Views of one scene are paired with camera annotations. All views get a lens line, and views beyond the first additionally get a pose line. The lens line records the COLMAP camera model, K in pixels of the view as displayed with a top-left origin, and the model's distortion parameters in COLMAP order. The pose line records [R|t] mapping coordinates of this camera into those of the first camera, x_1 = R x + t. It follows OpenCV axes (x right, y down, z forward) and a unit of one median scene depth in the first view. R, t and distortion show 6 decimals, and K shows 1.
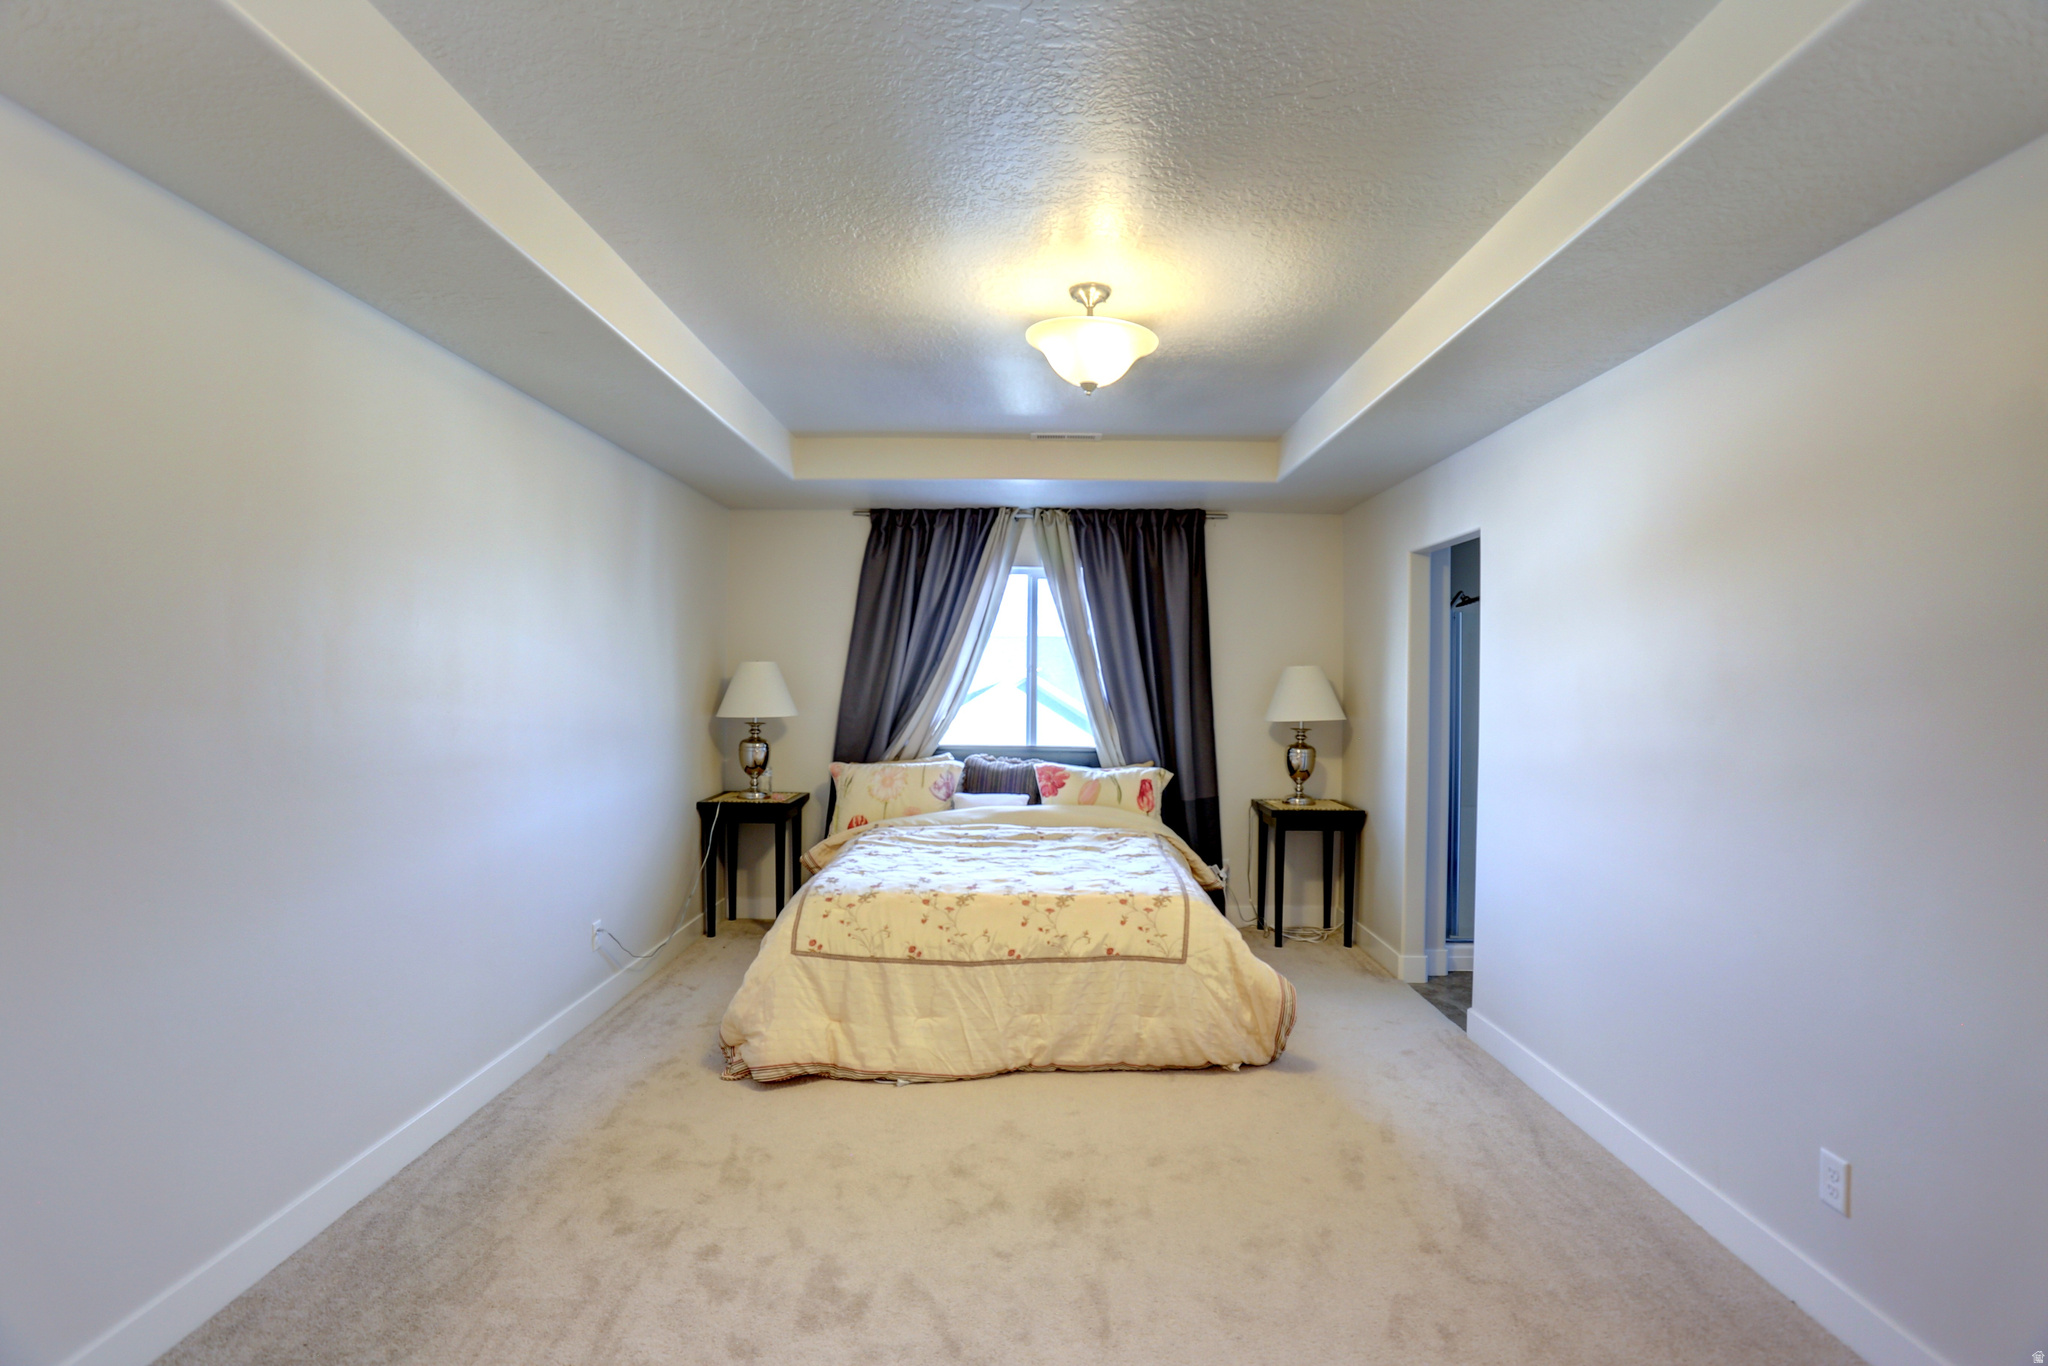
lens RADIAL K [[1018.0, 0, 994.3], [0, 1018.0, 687.2], [0, 0, 1]] dist [-0.020516, 0.002069]
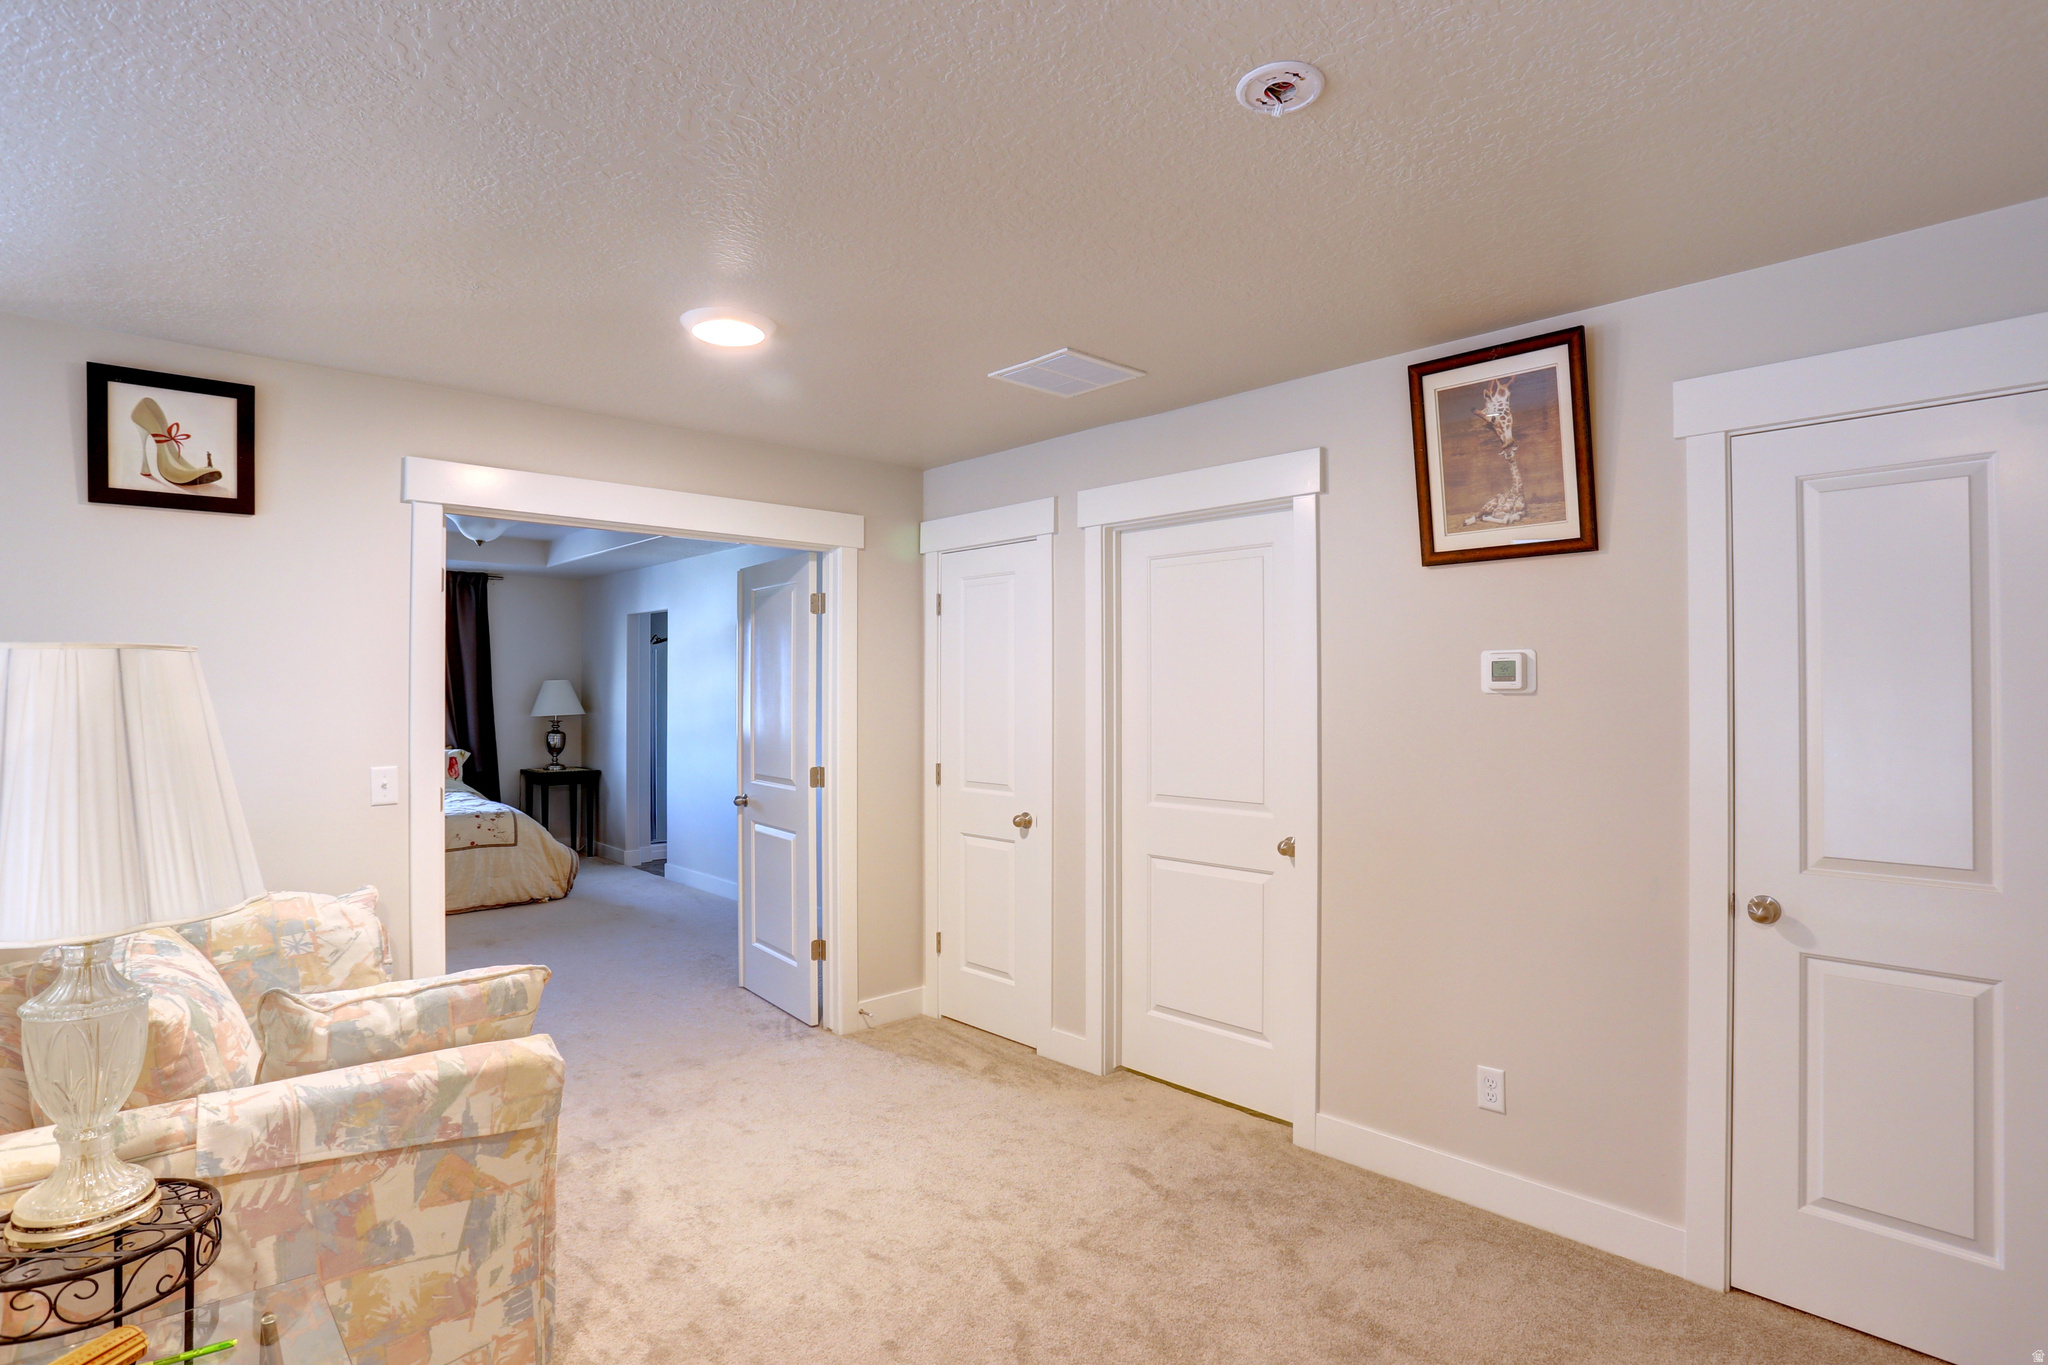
lens RADIAL K [[1018.0, 0, 994.3], [0, 1018.0, 686.7], [0, 0, 1]] dist [-0.020516, 0.002069]
pose [[0.725690, -0.008988, 0.687963, -0.298247], [0.012053, 0.999927, 0.000349, -0.001698], [-0.687917, 0.008039, 0.725745, -0.617819]]
